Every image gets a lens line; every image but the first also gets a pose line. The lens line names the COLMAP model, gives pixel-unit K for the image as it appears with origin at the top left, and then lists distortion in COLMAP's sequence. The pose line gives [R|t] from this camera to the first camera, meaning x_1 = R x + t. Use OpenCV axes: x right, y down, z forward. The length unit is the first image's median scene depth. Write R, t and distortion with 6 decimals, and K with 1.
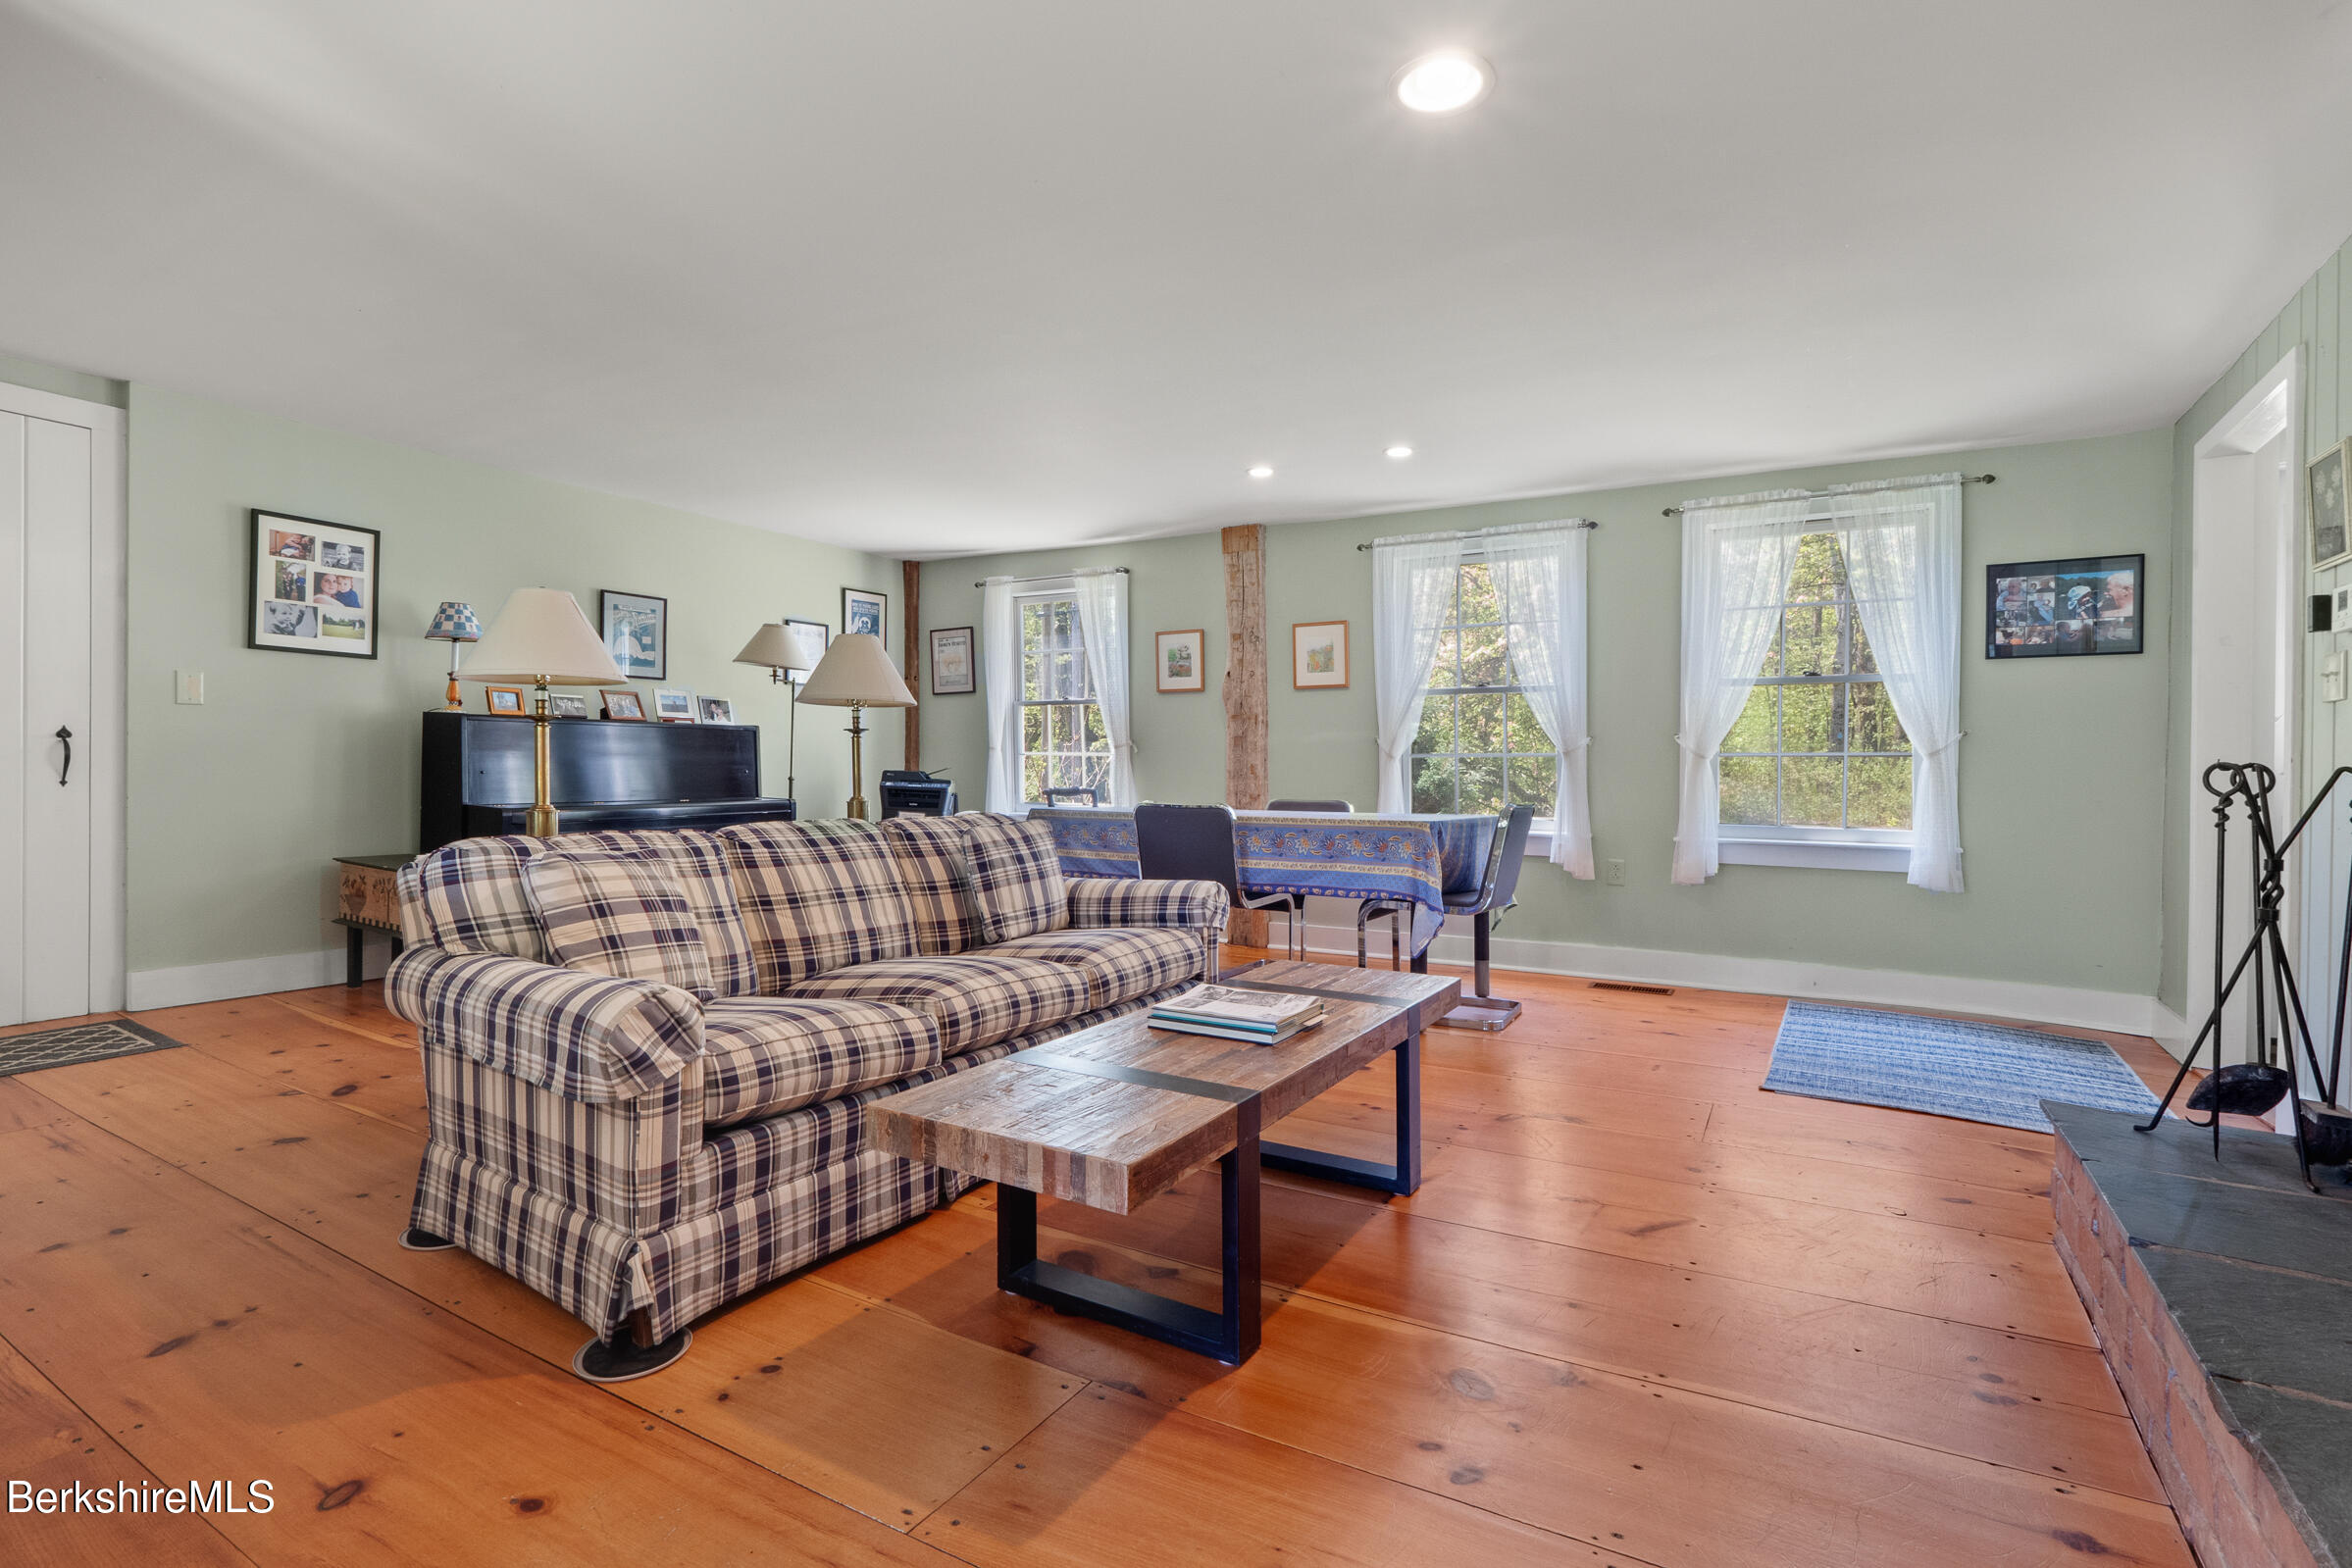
lens RADIAL K [[1082.6, 0, 1175.7], [0, 1082.6, 785.6], [0, 0, 1]] dist [0.002735, -0.003938]
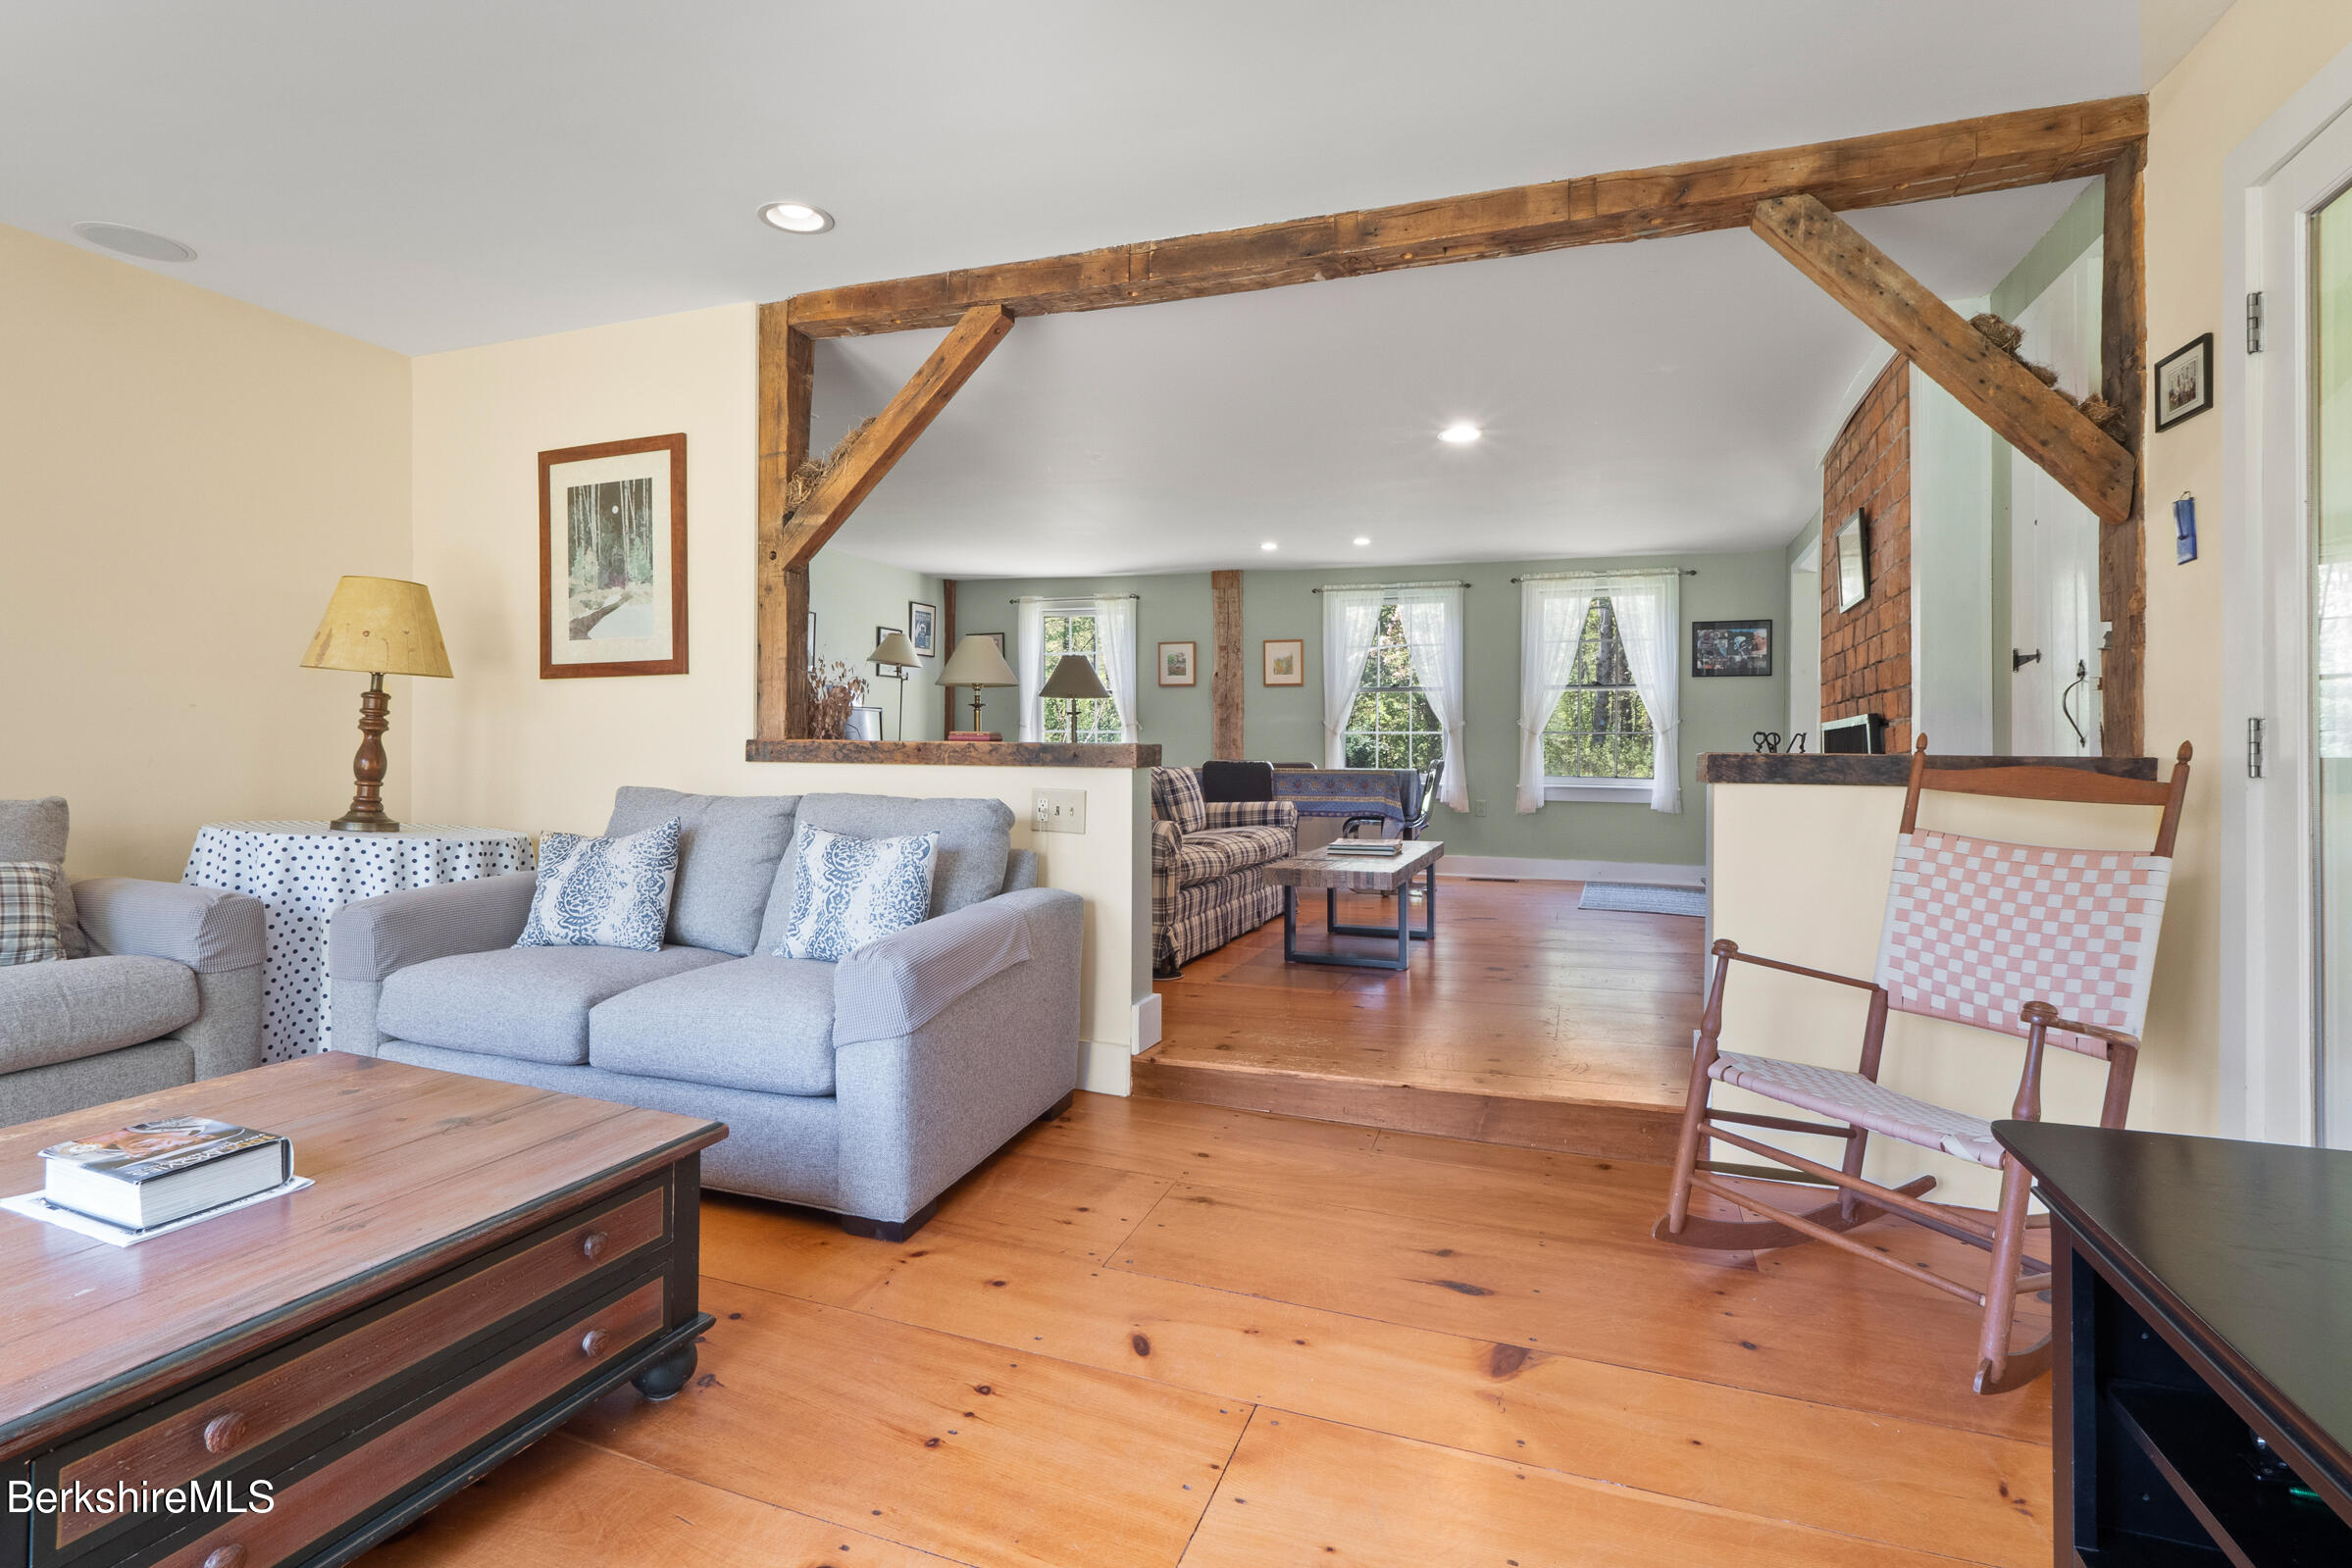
lens RADIAL K [[1079.8, 0, 1178.3], [0, 1079.8, 761.9], [0, 0, 1]] dist [0.001613, -0.000467]
pose [[0.983764, 0.001328, 0.179460, -0.301602], [-0.000333, 0.999984, -0.005574, 0.022976], [-0.179465, 0.005423, 0.983749, -0.450577]]
